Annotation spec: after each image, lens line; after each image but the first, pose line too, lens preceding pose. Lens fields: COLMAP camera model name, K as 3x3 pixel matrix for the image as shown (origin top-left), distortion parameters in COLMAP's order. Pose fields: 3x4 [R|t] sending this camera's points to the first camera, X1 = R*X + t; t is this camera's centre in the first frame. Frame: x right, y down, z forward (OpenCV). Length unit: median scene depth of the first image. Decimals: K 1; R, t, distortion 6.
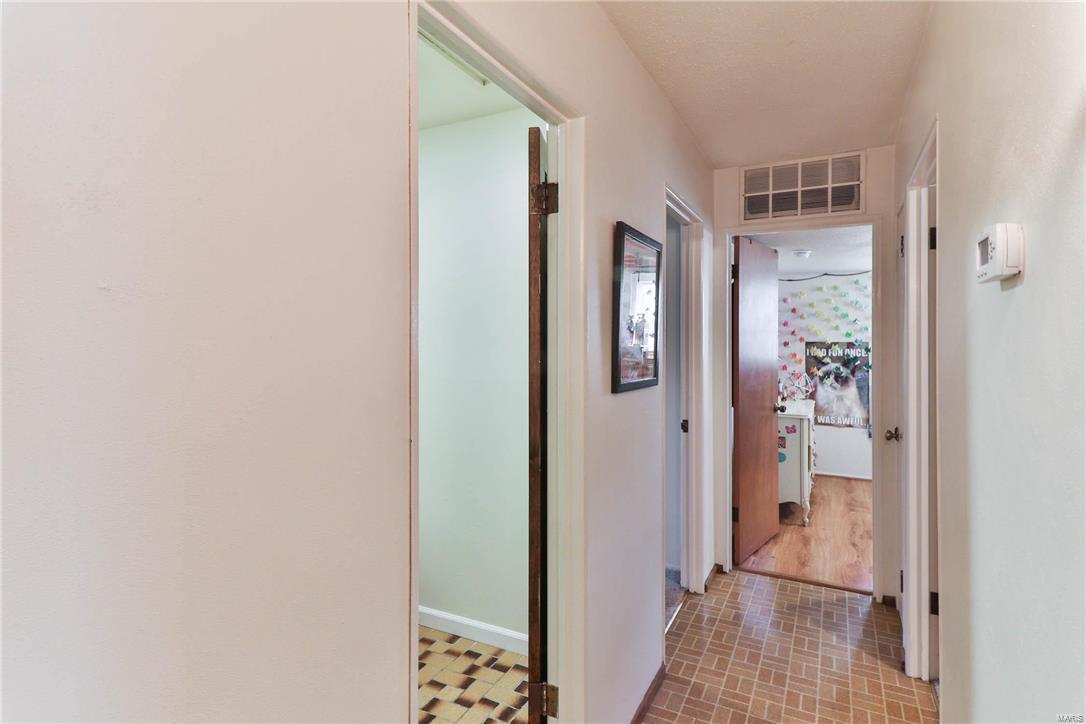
lens RADIAL K [[564.5, 0, 543.4], [0, 564.5, 354.9], [0, 0, 1]] dist [0.017272, -0.008825]
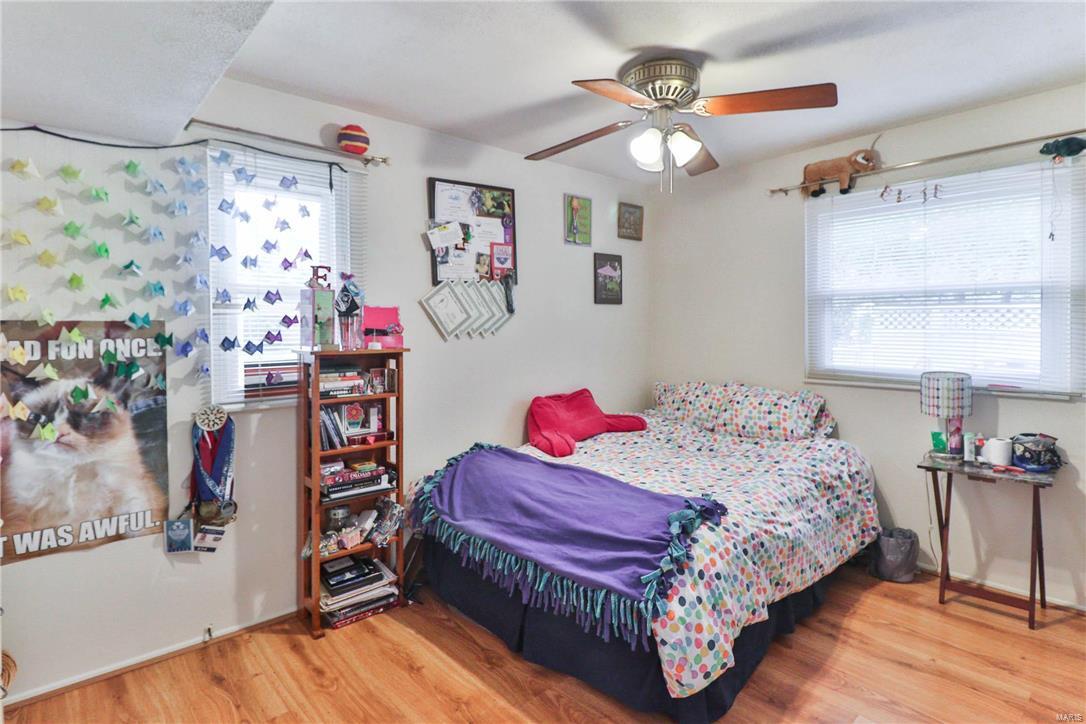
lens RADIAL K [[564.5, 0, 547.3], [0, 564.5, 323.9], [0, 0, 1]] dist [0.017272, -0.008825]
pose [[0.361150, -0.008592, 0.932468, 0.286077], [0.013303, 0.999903, 0.004061, -0.018216], [-0.932413, 0.010938, 0.361229, 0.584682]]
